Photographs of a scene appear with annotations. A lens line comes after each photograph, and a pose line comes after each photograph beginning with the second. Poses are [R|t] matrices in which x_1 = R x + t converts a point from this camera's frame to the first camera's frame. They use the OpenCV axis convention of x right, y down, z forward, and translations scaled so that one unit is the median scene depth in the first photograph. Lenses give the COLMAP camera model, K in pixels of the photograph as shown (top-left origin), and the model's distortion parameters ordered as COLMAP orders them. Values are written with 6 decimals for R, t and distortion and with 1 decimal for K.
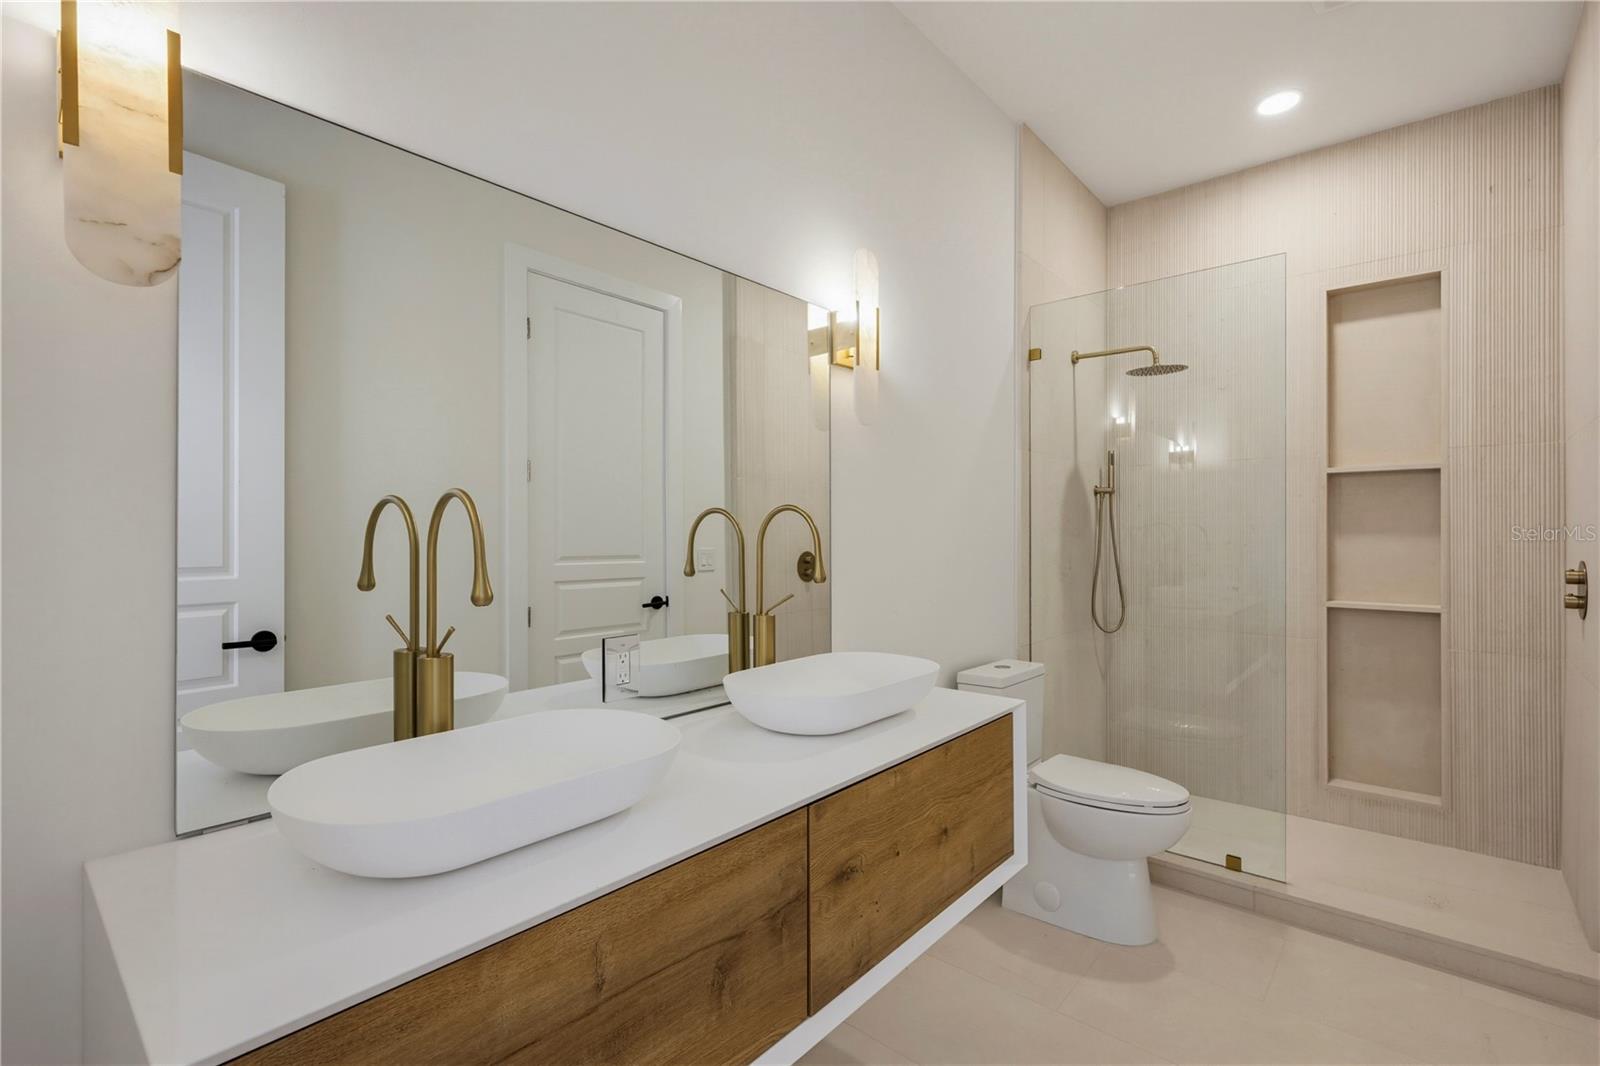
lens RADIAL K [[733.5, 0, 800.0], [0, 733.5, 533.0], [0, 0, 1]] dist [-0.000688, -0.000120]
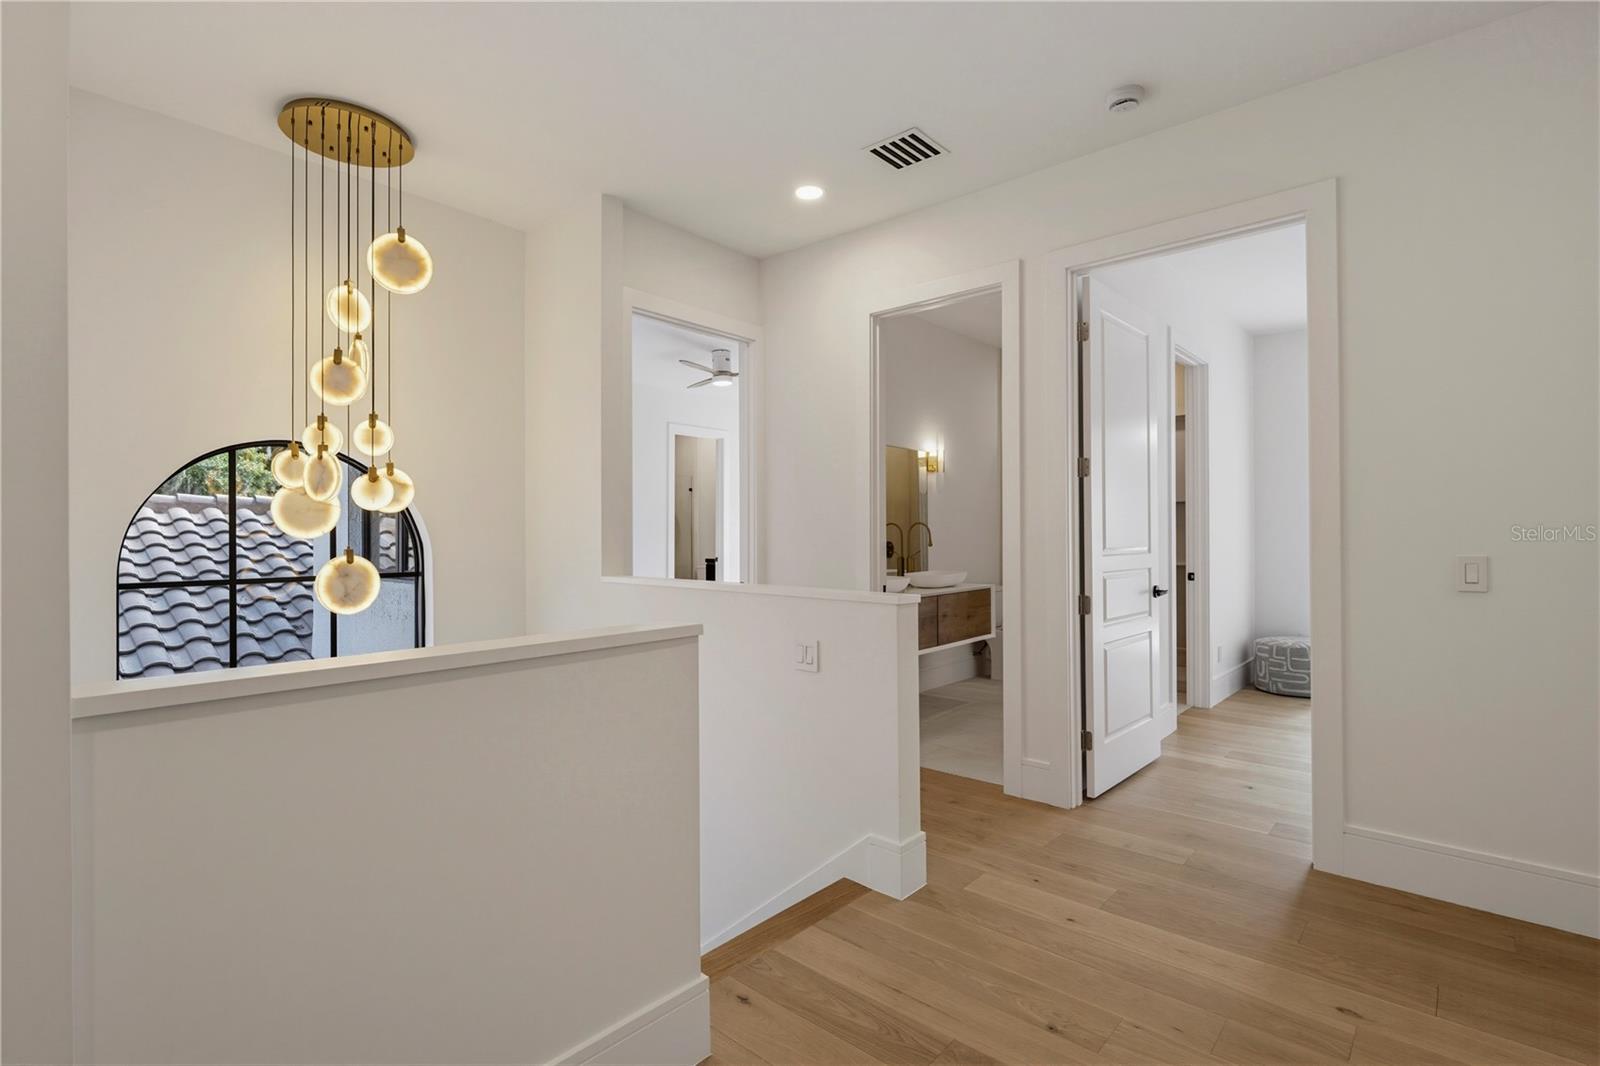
lens RADIAL K [[767.9, 0, 800.0], [0, 767.9, 533.0], [0, 0, 1]] dist [0.000176, 0.000020]
pose [[0.999877, -0.003720, -0.015212, -0.448333], [0.003739, 0.999992, 0.001224, 0.001139], [0.015208, -0.001281, 0.999884, -2.166928]]
